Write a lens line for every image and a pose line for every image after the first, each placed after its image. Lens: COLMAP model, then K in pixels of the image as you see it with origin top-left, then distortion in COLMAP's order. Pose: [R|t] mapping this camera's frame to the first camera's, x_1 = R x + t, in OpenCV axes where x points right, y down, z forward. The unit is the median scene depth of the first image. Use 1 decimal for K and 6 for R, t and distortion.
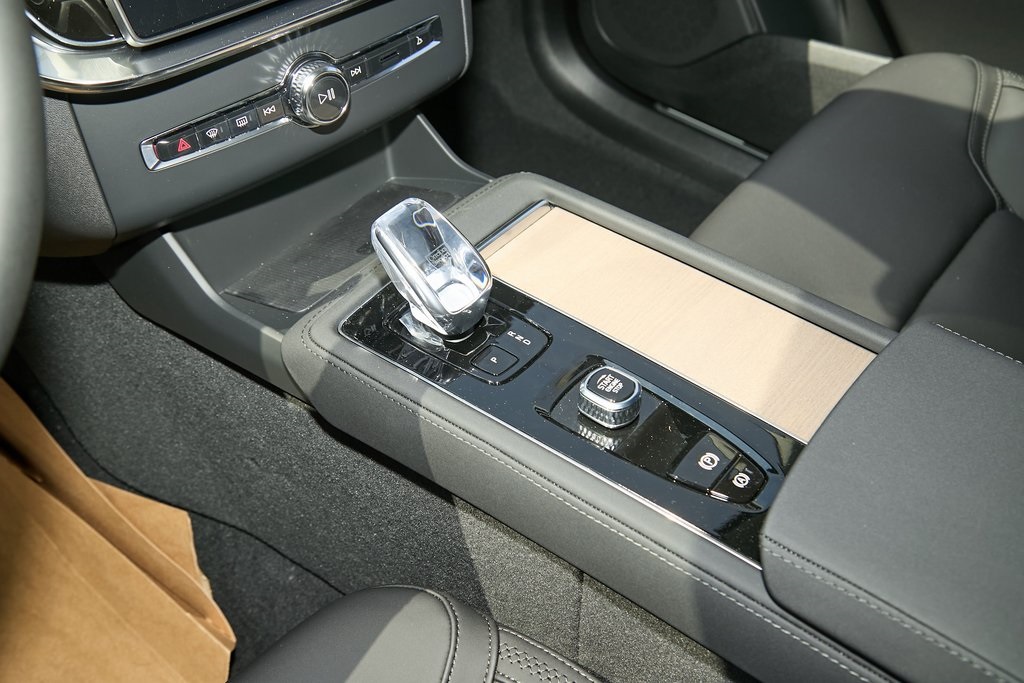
lens RADIAL K [[1064.9, 0, 512.0], [0, 1064.9, 341.5], [0, 0, 1]] dist [-0.011348, 0.151779]
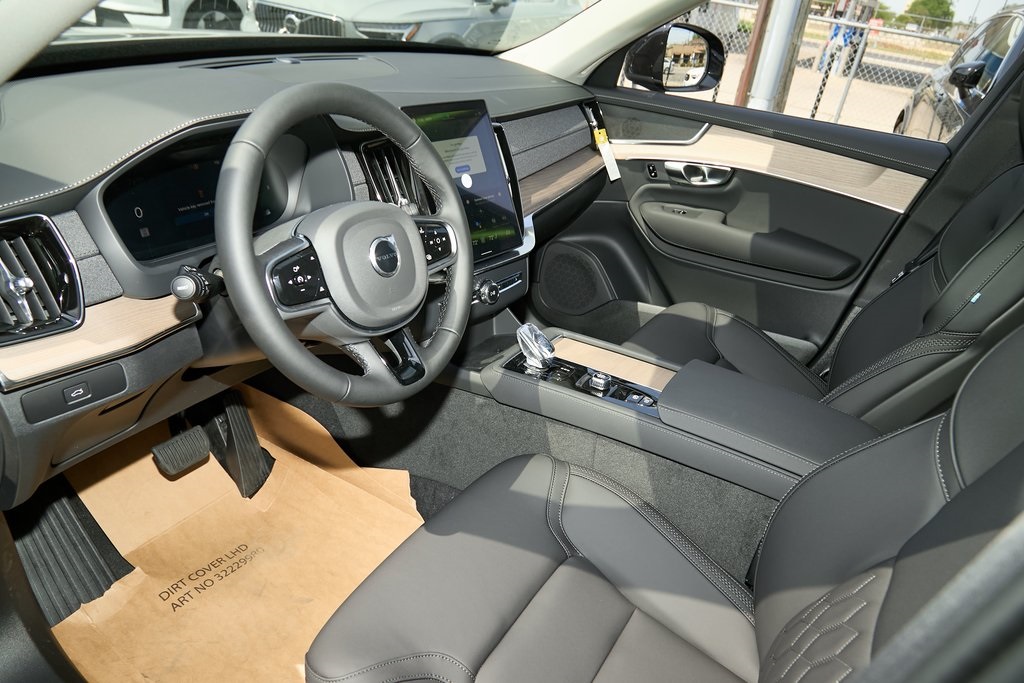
lens RADIAL K [[691.0, 0, 512.0], [0, 691.0, 341.5], [0, 0, 1]] dist [-0.007058, 0.002310]
pose [[0.993241, 0.004801, 0.115970, -0.250062], [0.027028, 0.962113, -0.271308, 0.302934], [-0.112879, 0.272609, 0.955480, -0.571246]]
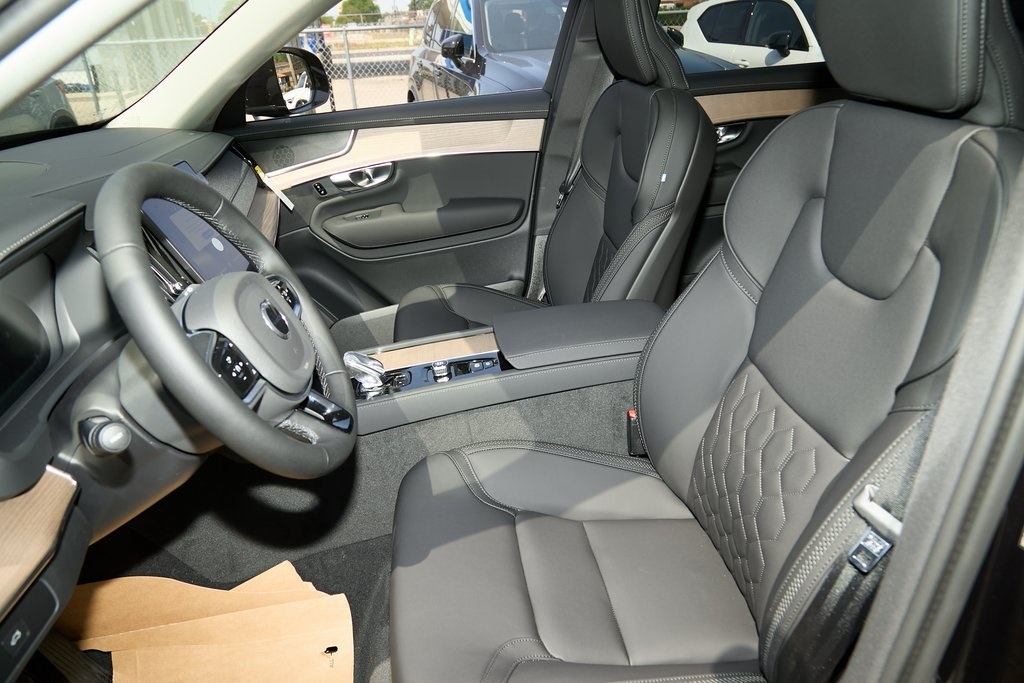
lens RADIAL K [[691.0, 0, 512.0], [0, 691.0, 341.5], [0, 0, 1]] dist [-0.007058, 0.002310]
pose [[0.698648, -0.401568, 0.592144, -0.616334], [0.574415, 0.808237, -0.129617, 0.244833], [-0.426542, 0.430693, 0.795339, -0.505655]]
